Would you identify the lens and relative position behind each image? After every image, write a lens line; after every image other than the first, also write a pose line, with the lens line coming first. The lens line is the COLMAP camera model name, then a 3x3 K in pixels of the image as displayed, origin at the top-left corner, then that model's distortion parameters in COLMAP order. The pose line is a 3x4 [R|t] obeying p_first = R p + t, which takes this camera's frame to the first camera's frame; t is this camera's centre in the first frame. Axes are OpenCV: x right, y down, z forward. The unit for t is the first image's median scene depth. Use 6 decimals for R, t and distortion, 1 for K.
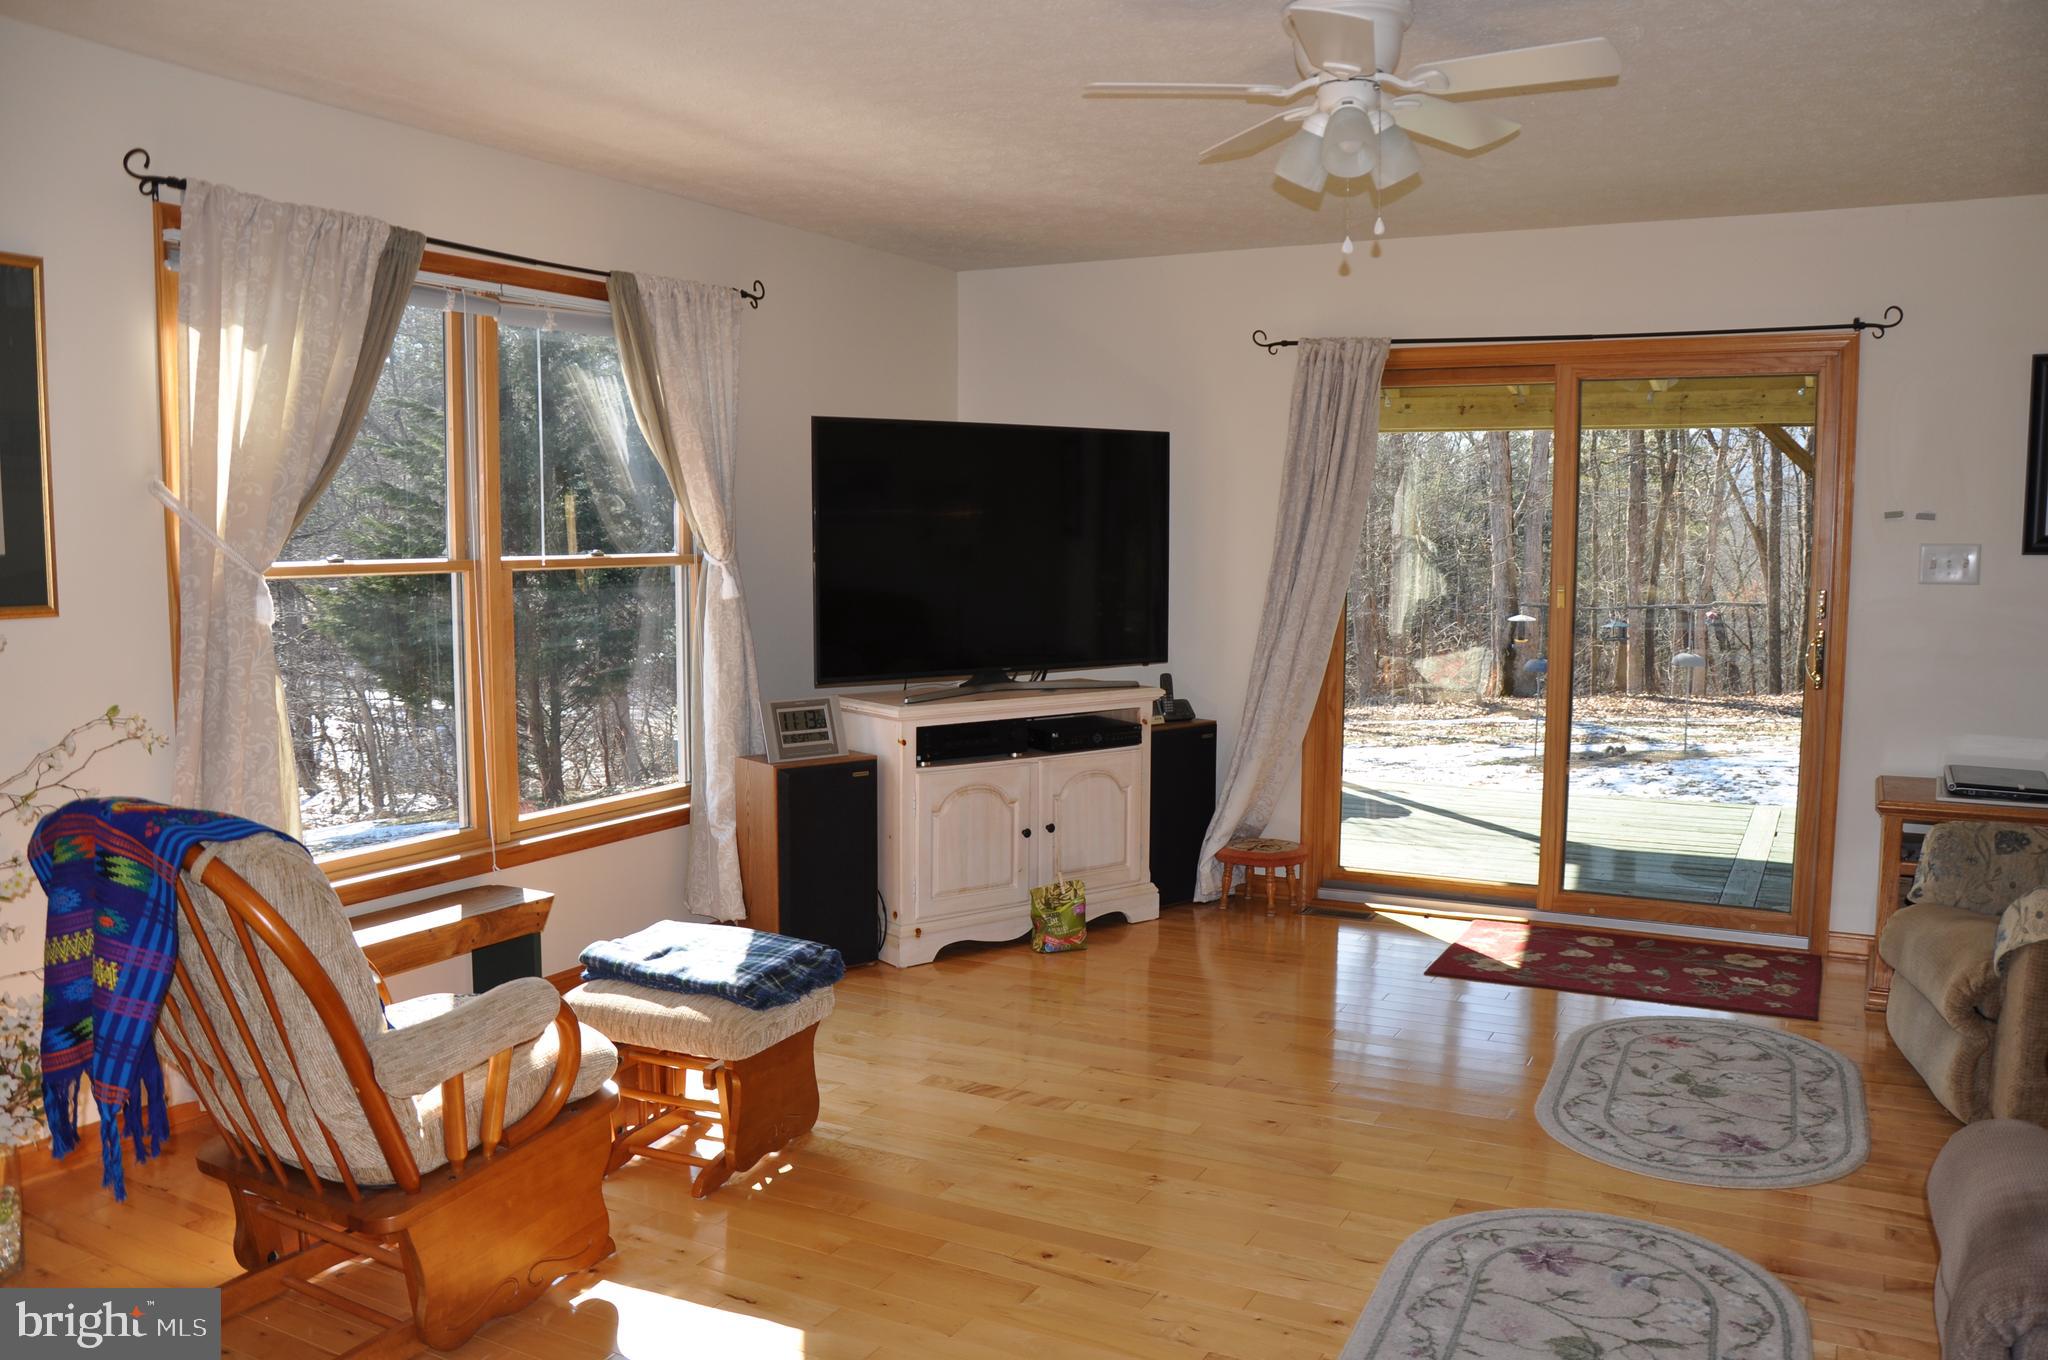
lens RADIAL K [[1617.6, 0, 1021.9], [0, 1617.6, 709.5], [0, 0, 1]] dist [-0.167762, 0.144279]
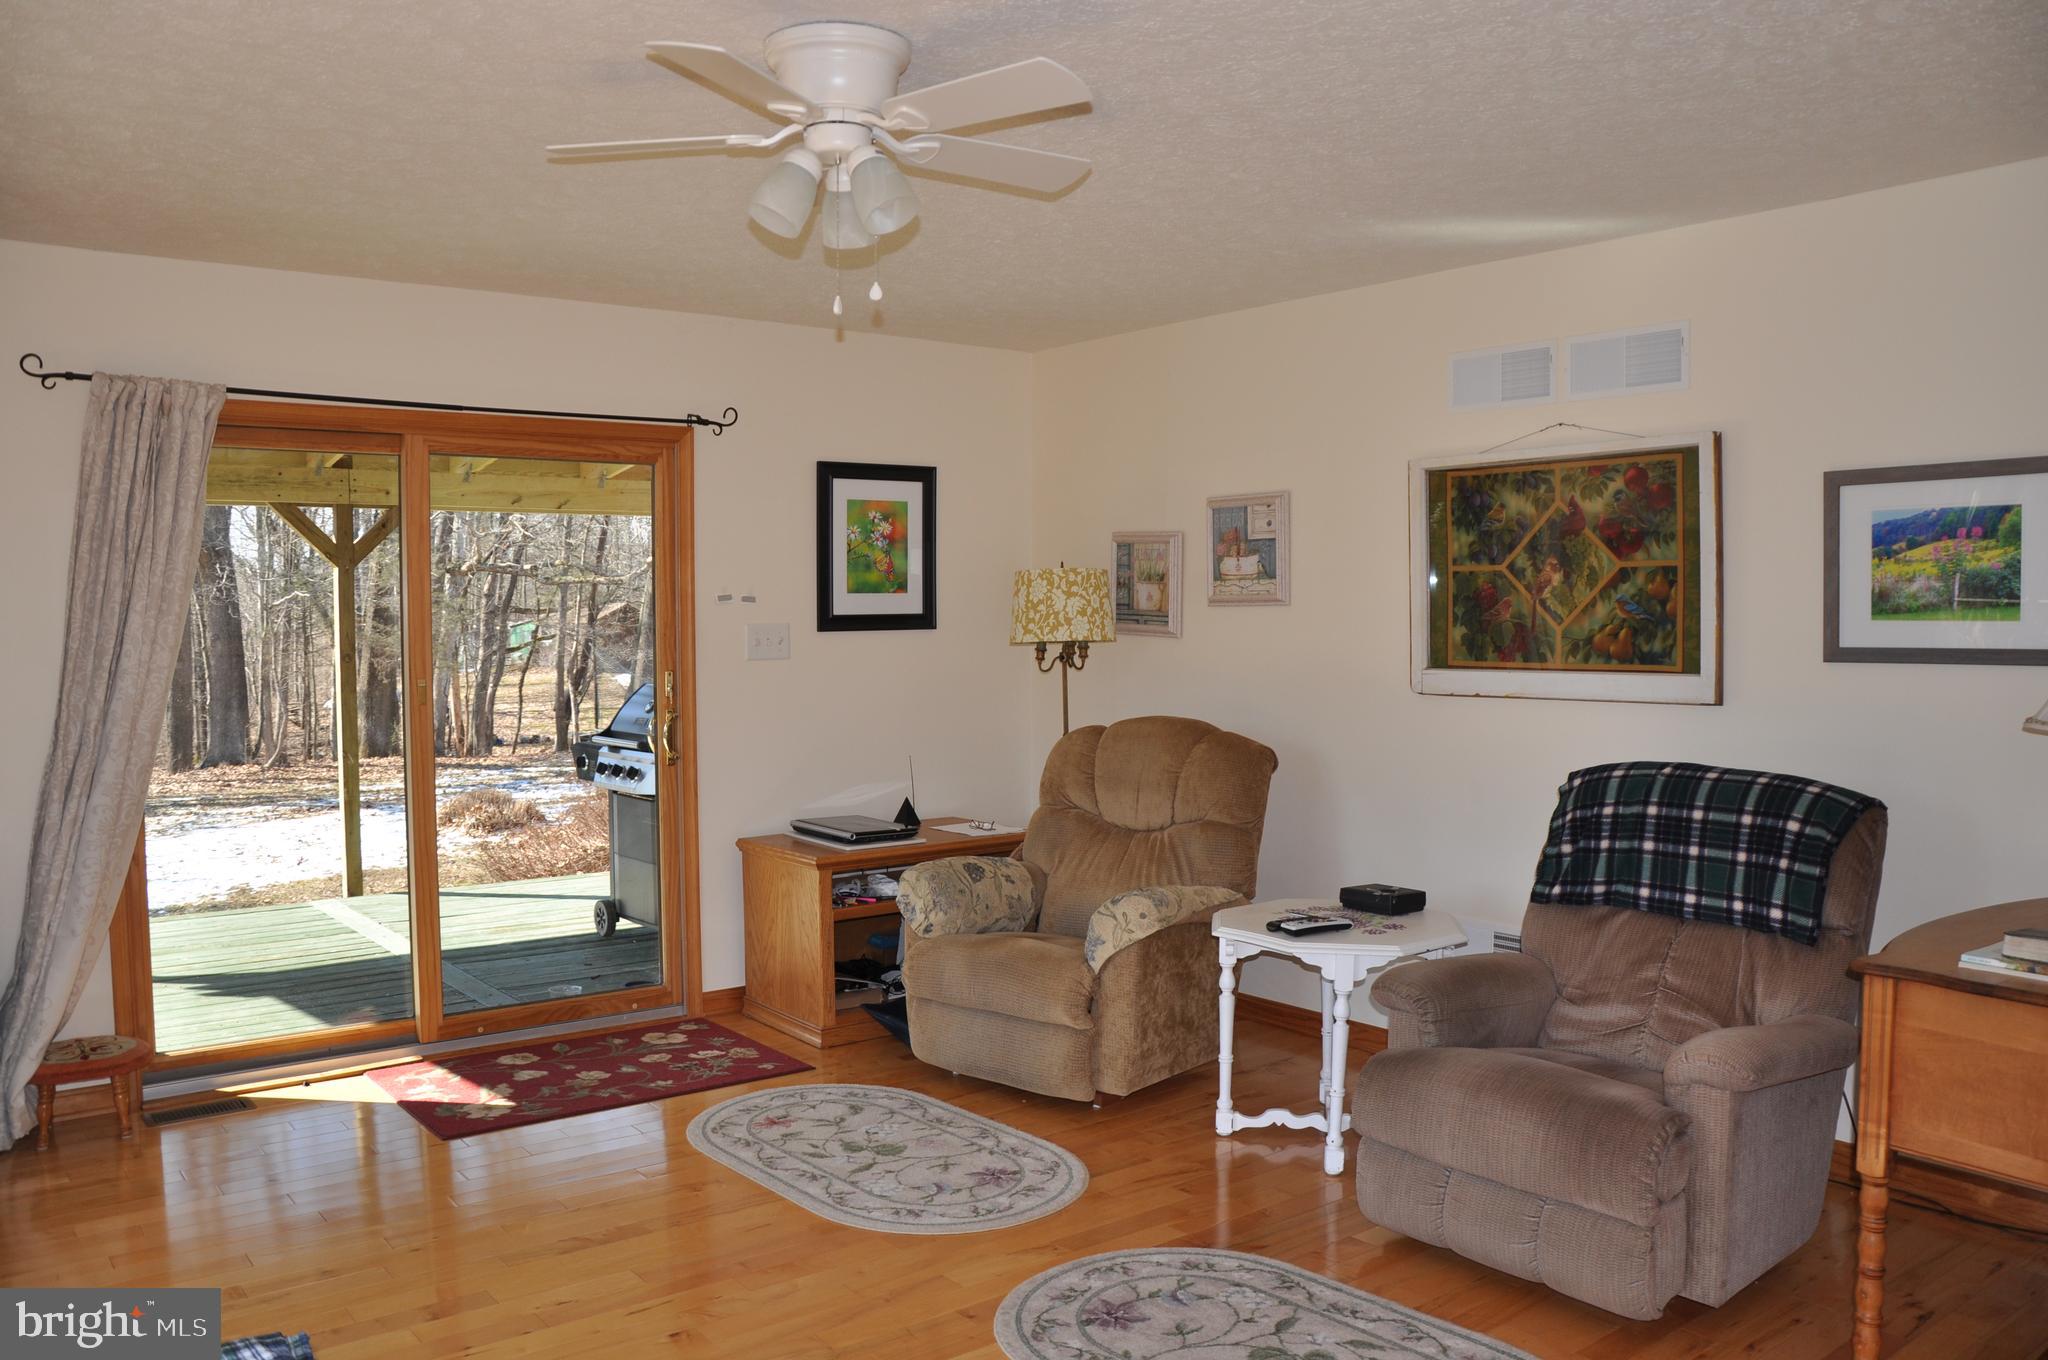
lens RADIAL K [[1617.6, 0, 1021.9], [0, 1617.6, 709.5], [0, 0, 1]] dist [-0.167762, 0.144279]
pose [[0.393511, -0.059191, 0.917413, -0.486185], [0.104874, 0.994301, 0.019167, -0.059298], [-0.913319, 0.088670, 0.397475, 0.463372]]
